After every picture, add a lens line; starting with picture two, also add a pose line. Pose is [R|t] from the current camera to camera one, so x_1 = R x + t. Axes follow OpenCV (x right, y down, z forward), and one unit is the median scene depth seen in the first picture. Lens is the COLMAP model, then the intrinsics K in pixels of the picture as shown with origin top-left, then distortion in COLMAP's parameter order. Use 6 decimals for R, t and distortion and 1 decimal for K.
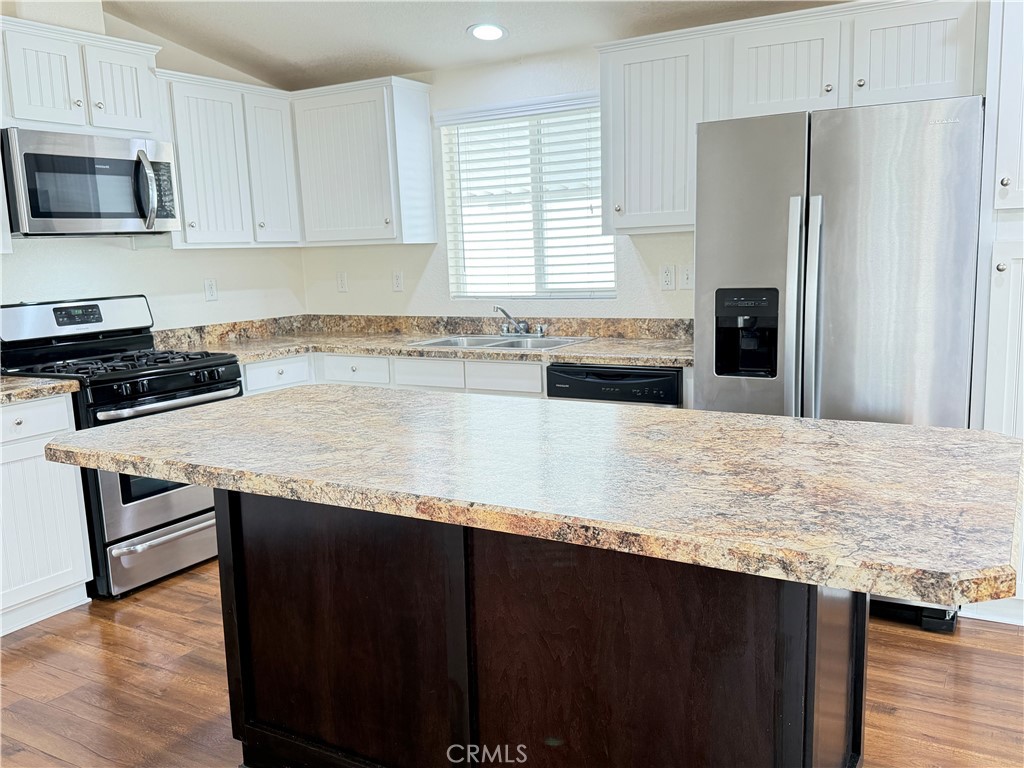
lens RADIAL K [[868.7, 0, 515.0], [0, 868.7, 391.9], [0, 0, 1]] dist [0.075576, -0.113702]
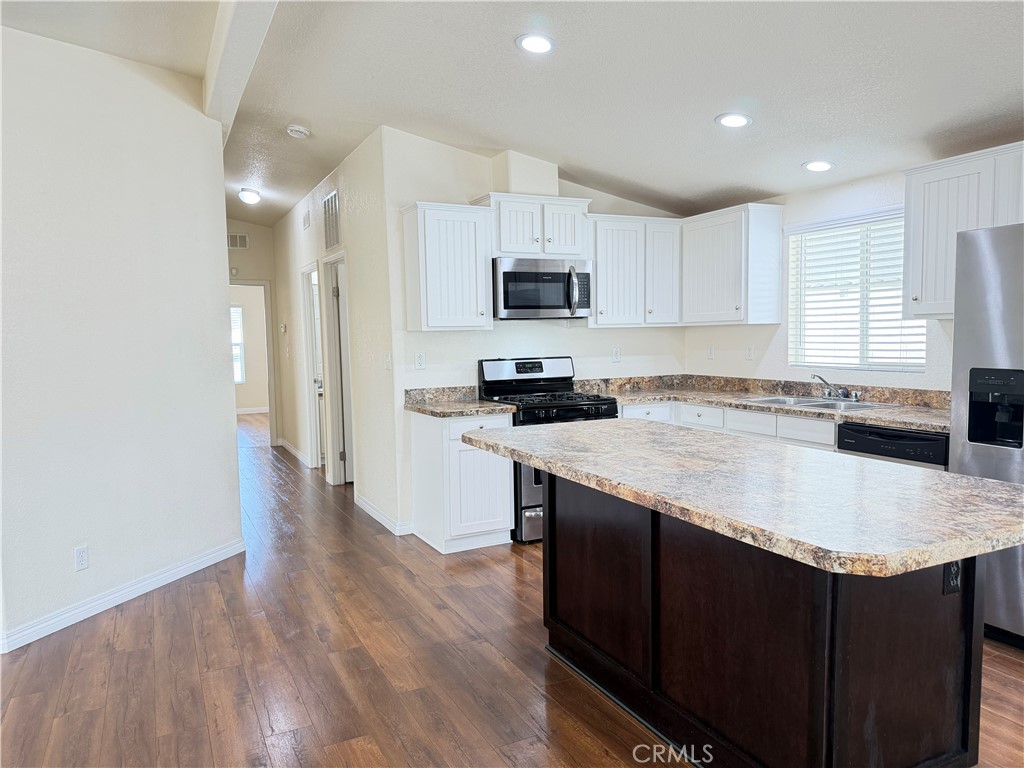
lens RADIAL K [[708.7, 0, 517.0], [0, 708.7, 389.5], [0, 0, 1]] dist [0.083814, -0.110752]
pose [[0.839962, 0.061518, -0.539146, 0.194829], [-0.098274, 0.994369, -0.039644, 0.007347], [0.533672, 0.086284, 0.841279, -0.112500]]
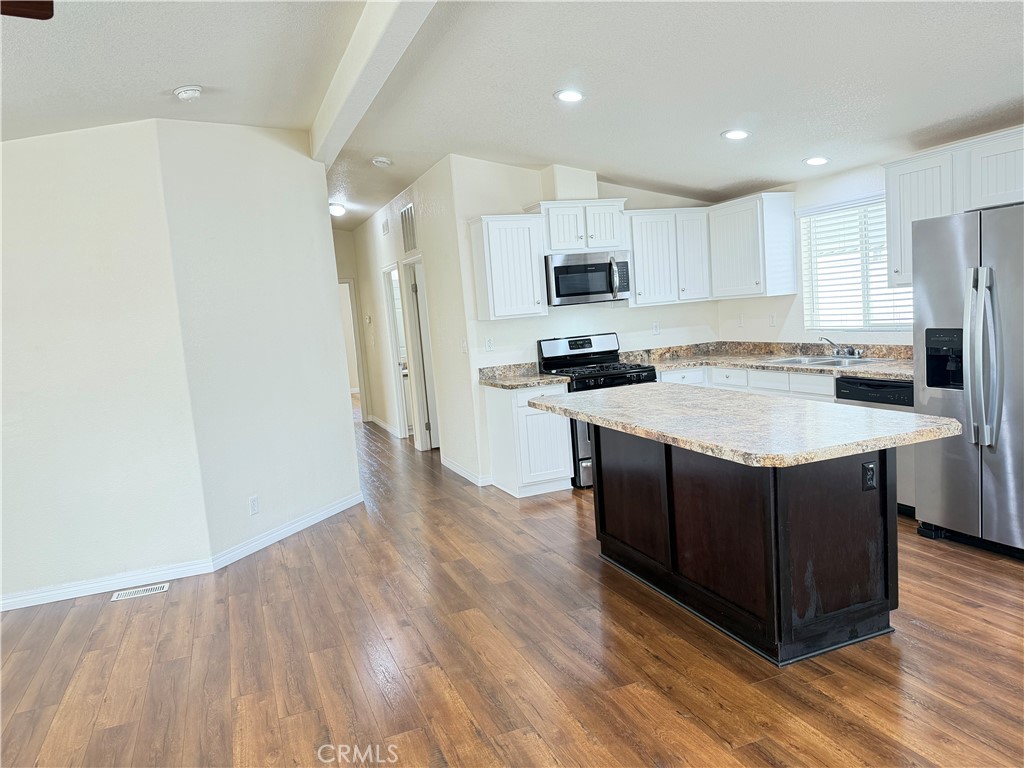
lens RADIAL K [[708.7, 0, 510.5], [0, 708.7, 384.6], [0, 0, 1]] dist [0.083814, -0.110752]
pose [[0.787252, 0.038056, -0.615456, 0.348879], [-0.048087, 0.998843, 0.000253, 0.008975], [0.614754, 0.029396, 0.788171, -0.325489]]
